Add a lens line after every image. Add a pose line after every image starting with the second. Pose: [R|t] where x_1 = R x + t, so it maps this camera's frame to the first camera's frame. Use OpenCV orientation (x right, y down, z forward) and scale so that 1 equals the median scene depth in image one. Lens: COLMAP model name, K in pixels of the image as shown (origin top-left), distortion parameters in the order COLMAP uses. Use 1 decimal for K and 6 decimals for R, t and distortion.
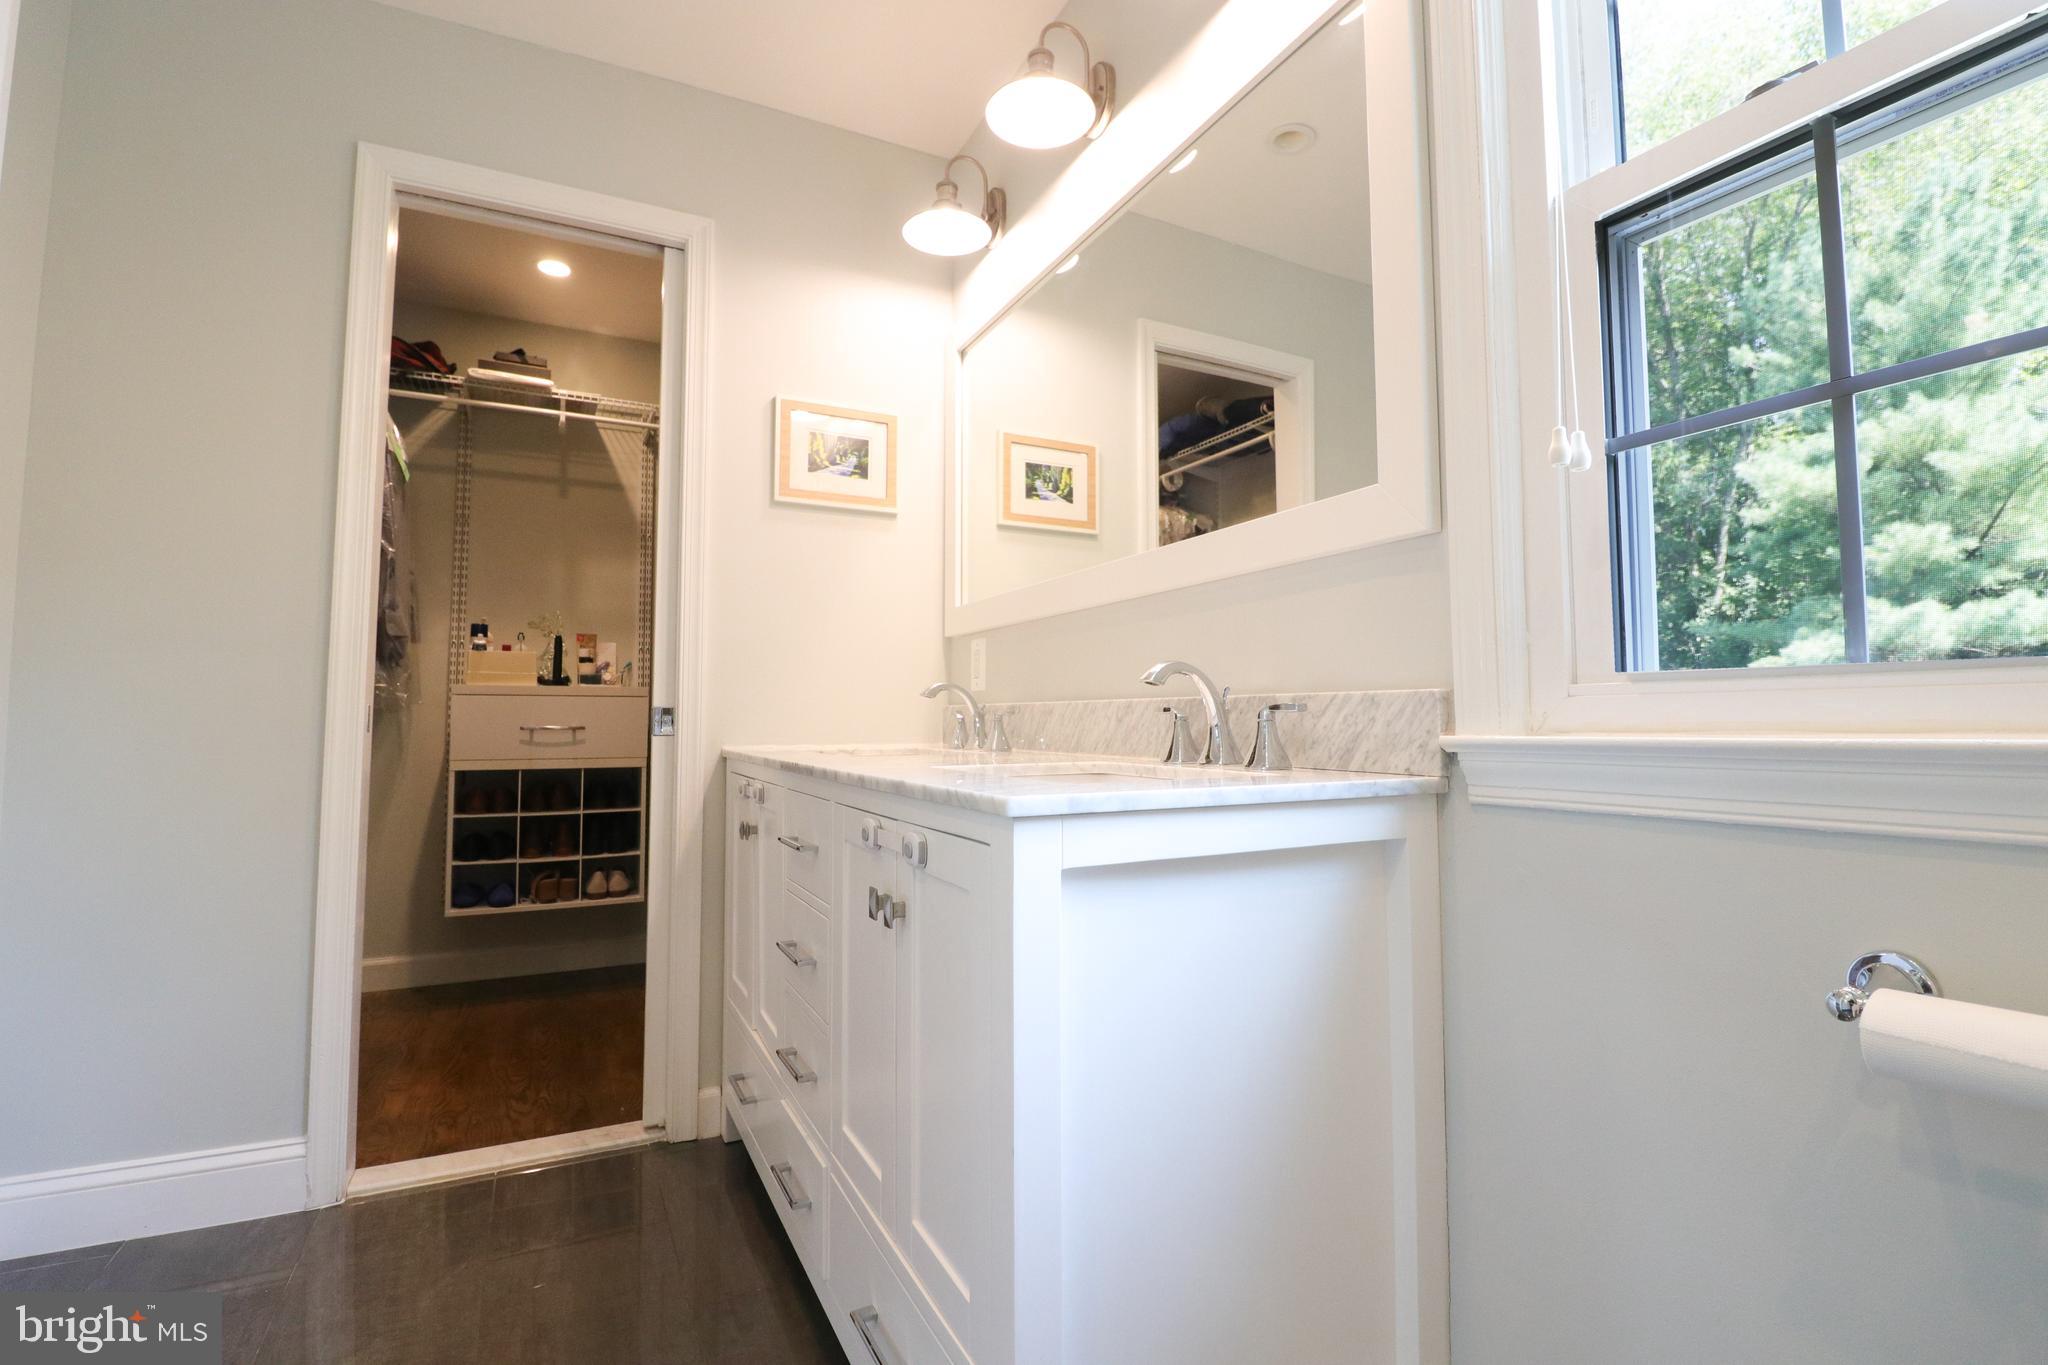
lens RADIAL K [[944.2, 0, 1020.8], [0, 944.2, 674.9], [0, 0, 1]] dist [-0.011139, -0.005420]
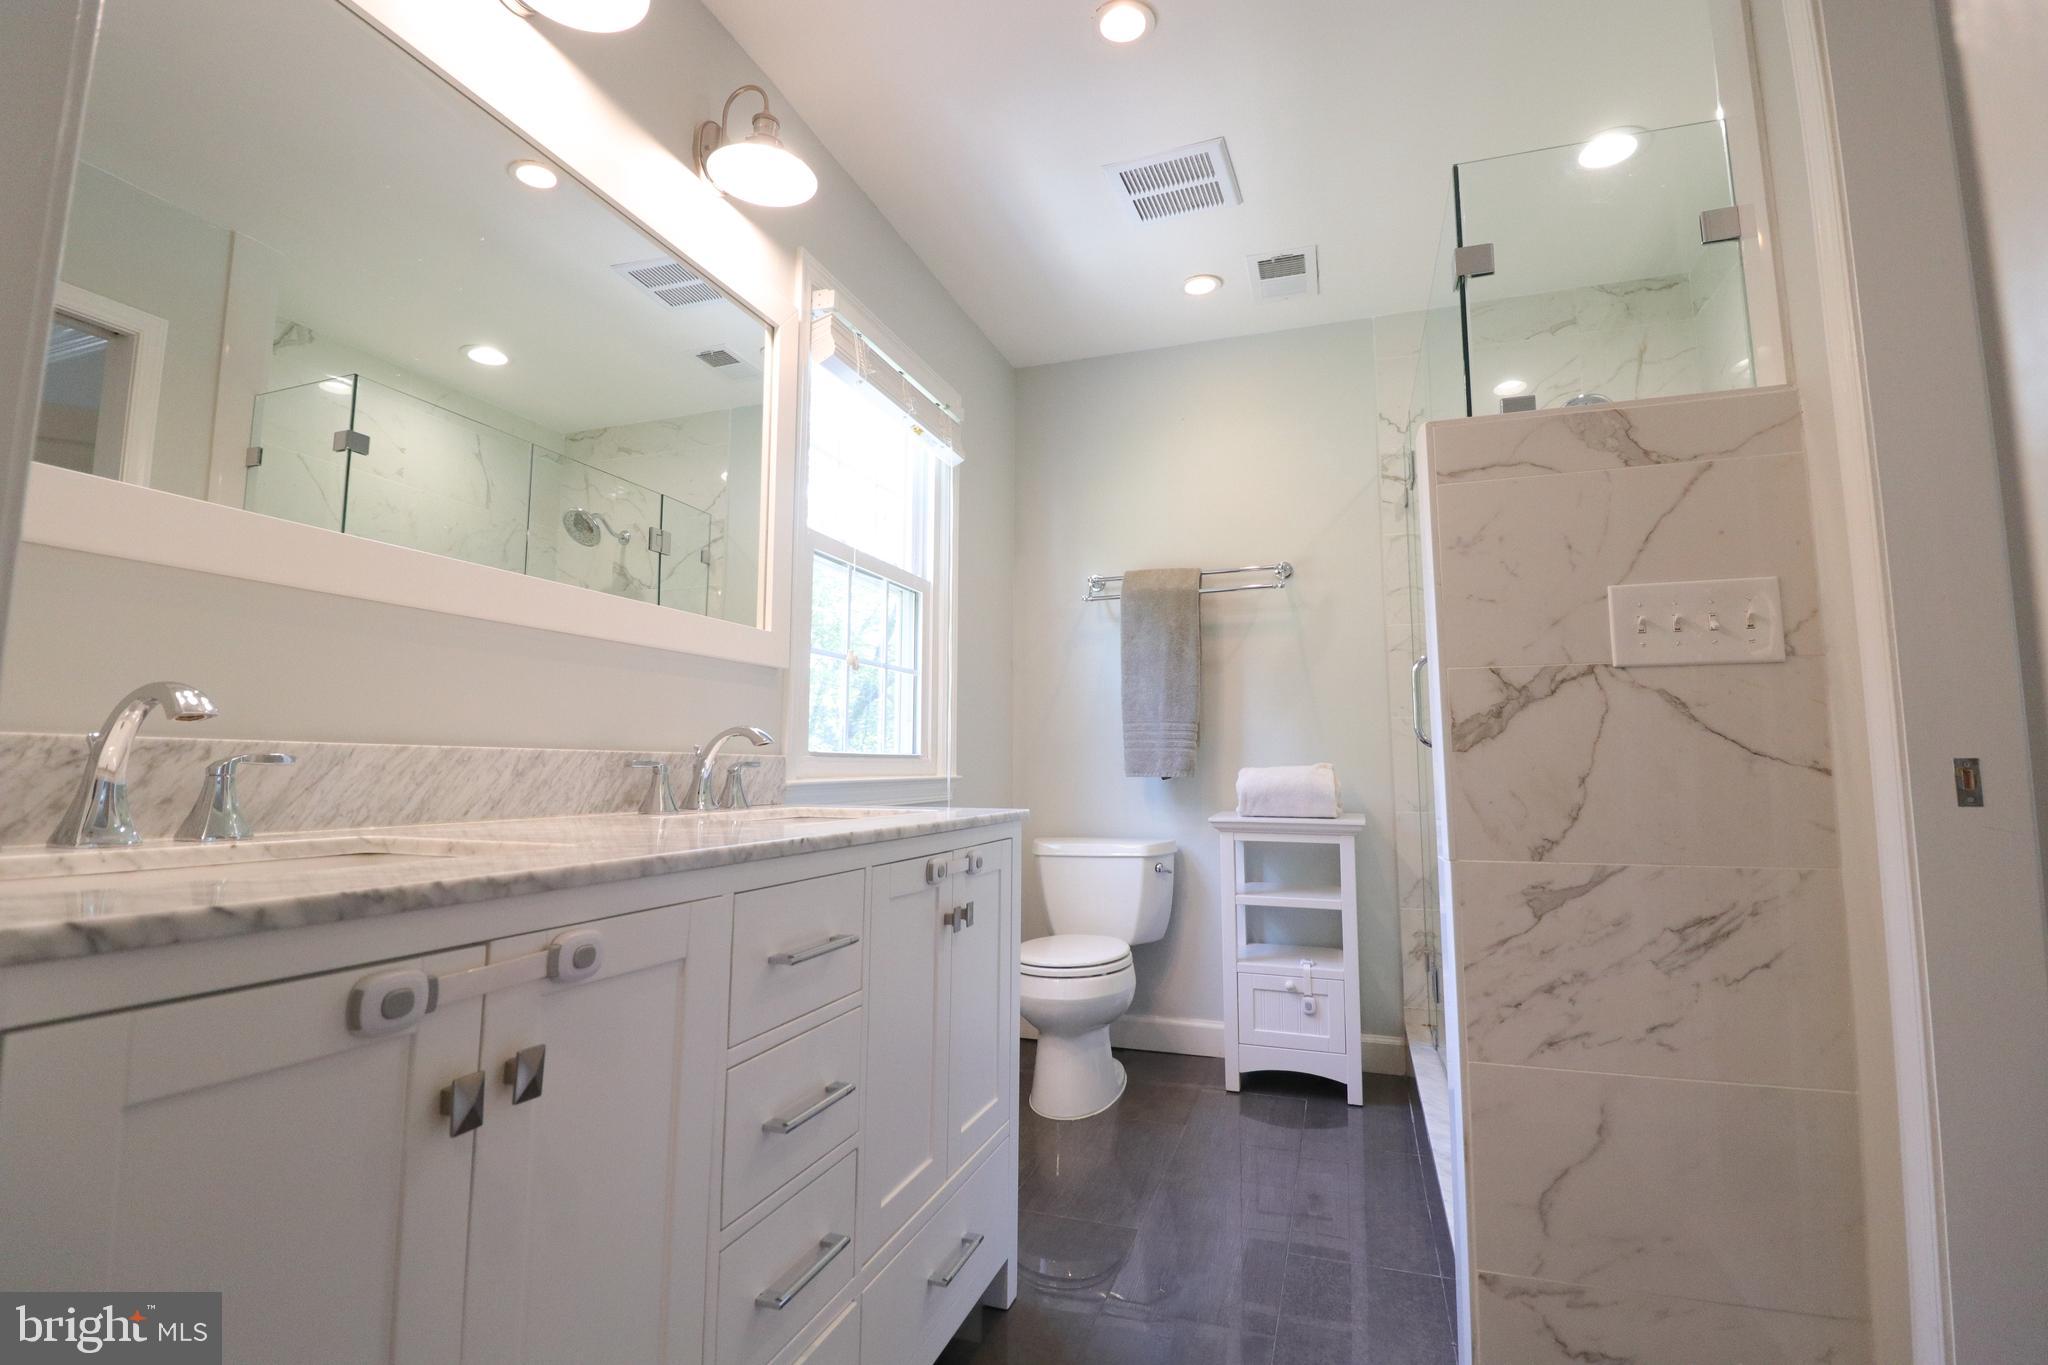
lens RADIAL K [[947.6, 0, 1023.5], [0, 947.6, 670.1], [0, 0, 1]] dist [-0.020102, -0.001470]
pose [[-0.694022, 0.081913, 0.715278, -0.766709], [-0.028170, 0.989656, -0.140667, 0.060496], [-0.719402, -0.117775, -0.684536, 1.234106]]
